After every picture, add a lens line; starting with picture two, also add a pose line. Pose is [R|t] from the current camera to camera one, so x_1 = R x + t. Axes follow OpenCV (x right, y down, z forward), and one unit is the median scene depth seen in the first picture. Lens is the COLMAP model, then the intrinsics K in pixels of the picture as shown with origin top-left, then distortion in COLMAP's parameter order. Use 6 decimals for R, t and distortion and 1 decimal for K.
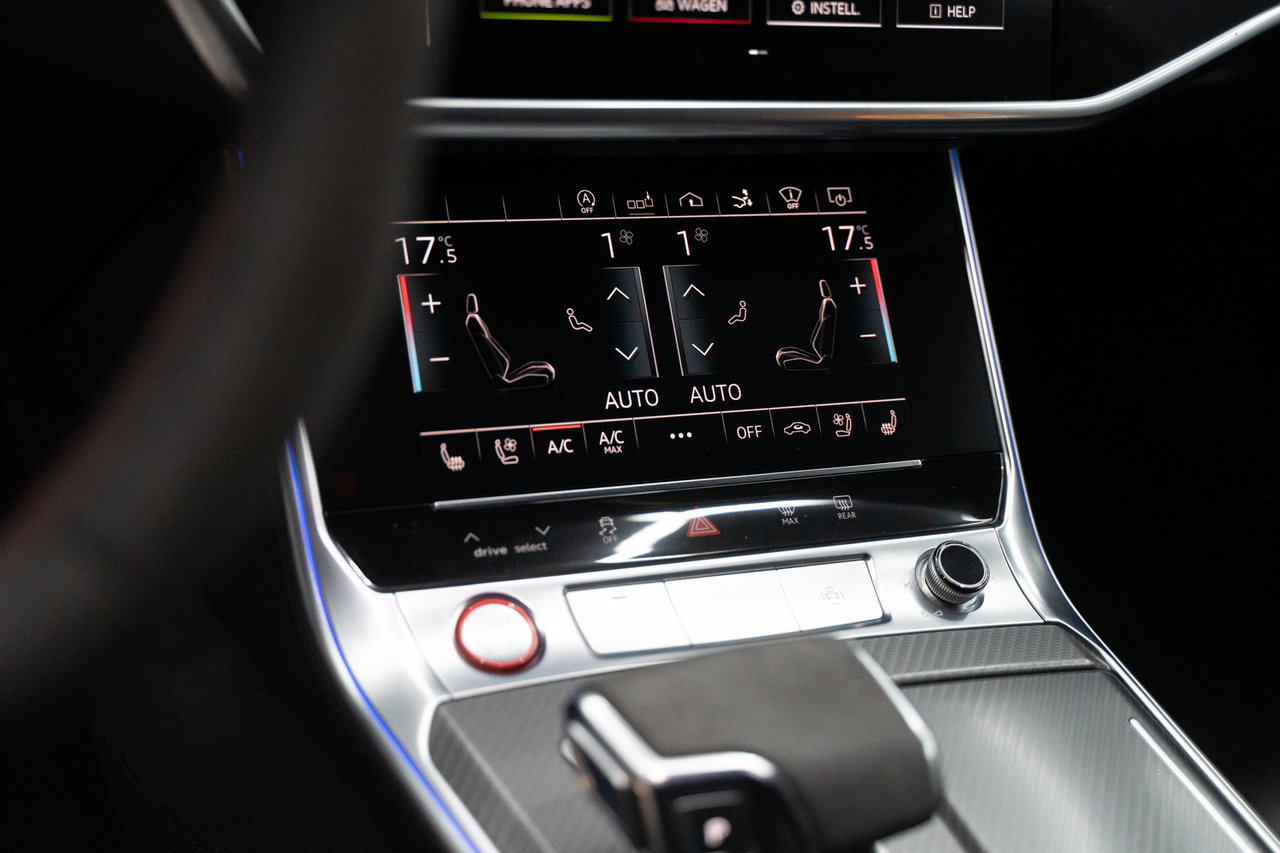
lens RADIAL K [[1817.5, 0, 639.8], [0, 1817.5, 424.2], [0, 0, 1]] dist [0.047830, 0.000000]
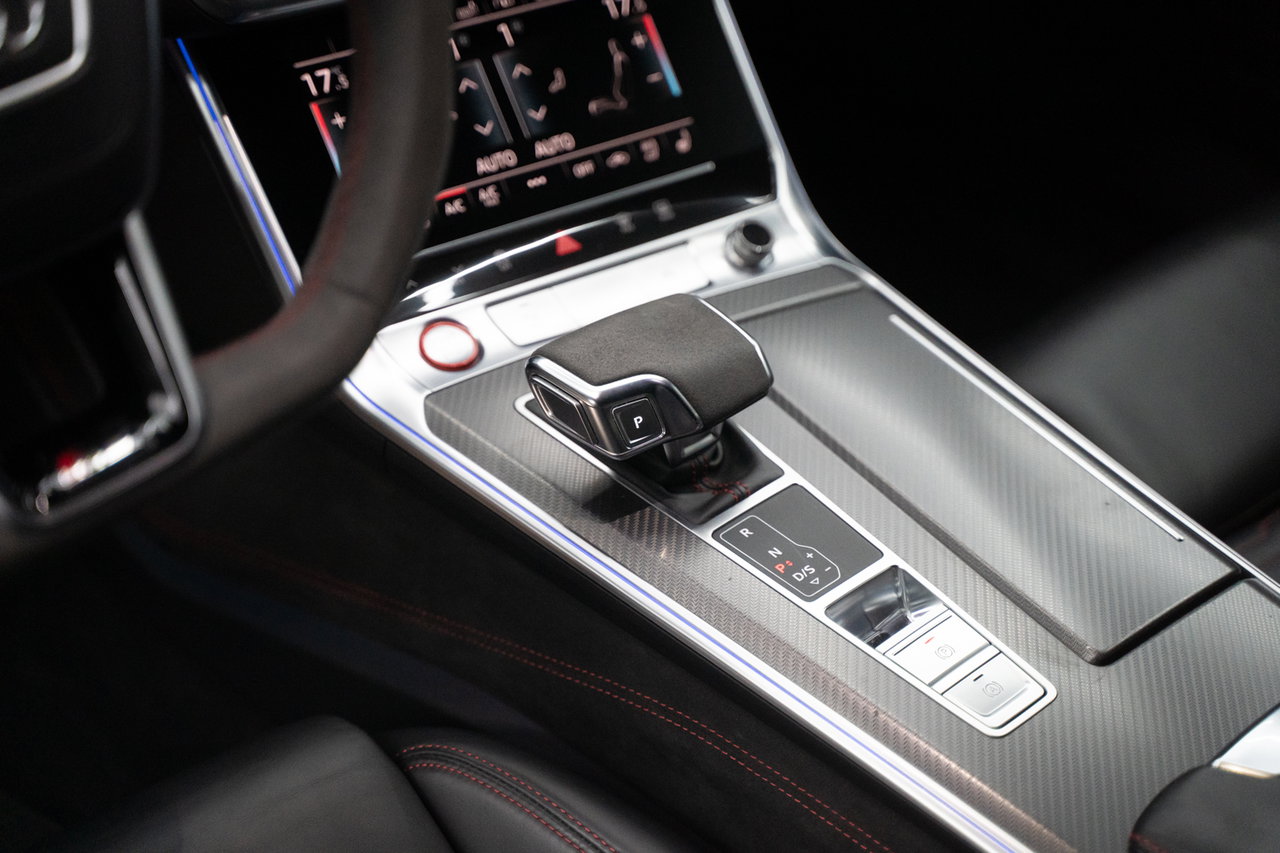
lens RADIAL K [[2626.6, 0, 642.9], [0, 2626.6, 418.3], [0, 0, 1]] dist [0.319314, 0.000000]
pose [[0.970359, -0.208616, 0.121997, -0.178219], [0.194656, 0.973864, 0.117035, -0.036710], [-0.143224, -0.089818, 0.985606, -0.962395]]
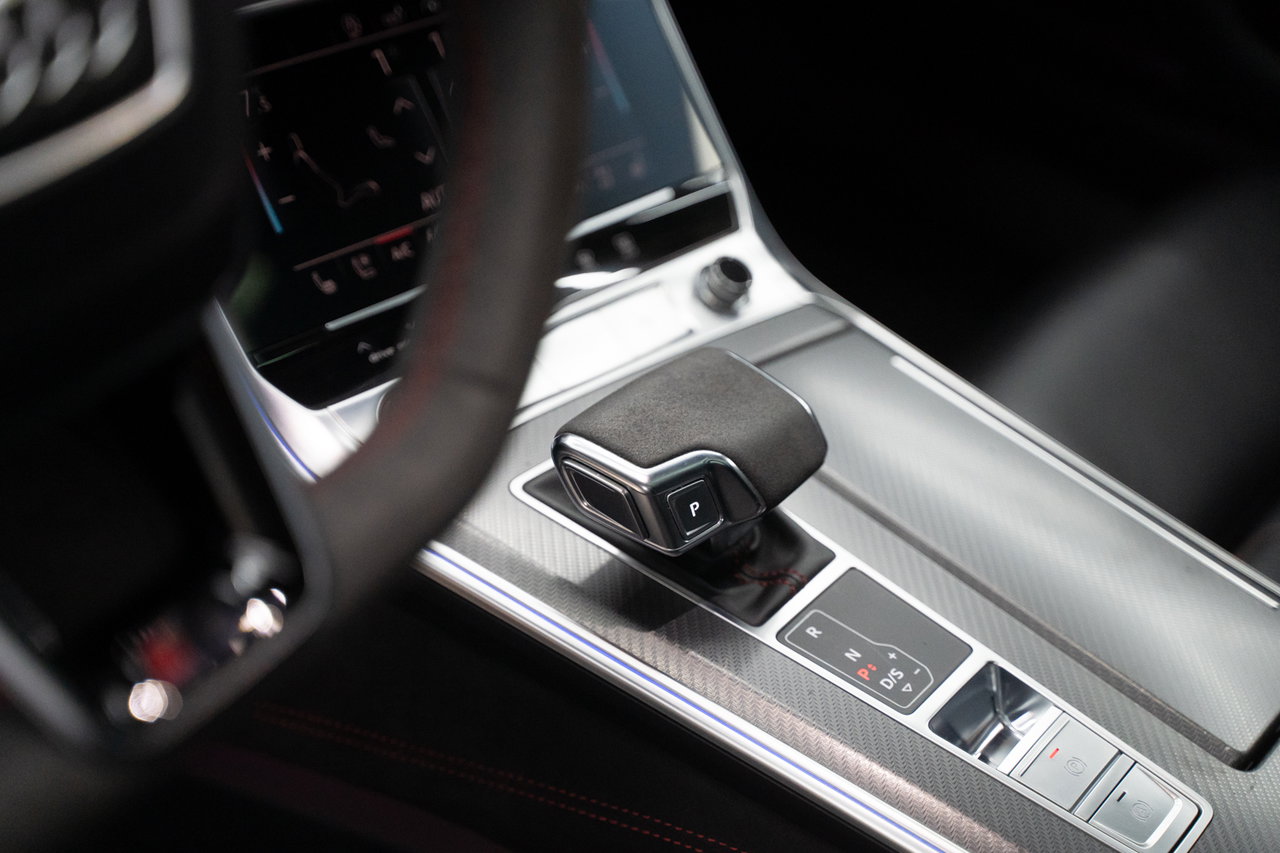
lens RADIAL K [[2410.1, 0, 638.5], [0, 2410.1, 422.9], [0, 0, 1]] dist [0.288760, 0.000000]
pose [[0.921073, -0.251166, 0.297558, -0.379524], [0.210532, 0.964060, 0.162066, -0.097111], [-0.327569, -0.086629, 0.940847, -0.472250]]
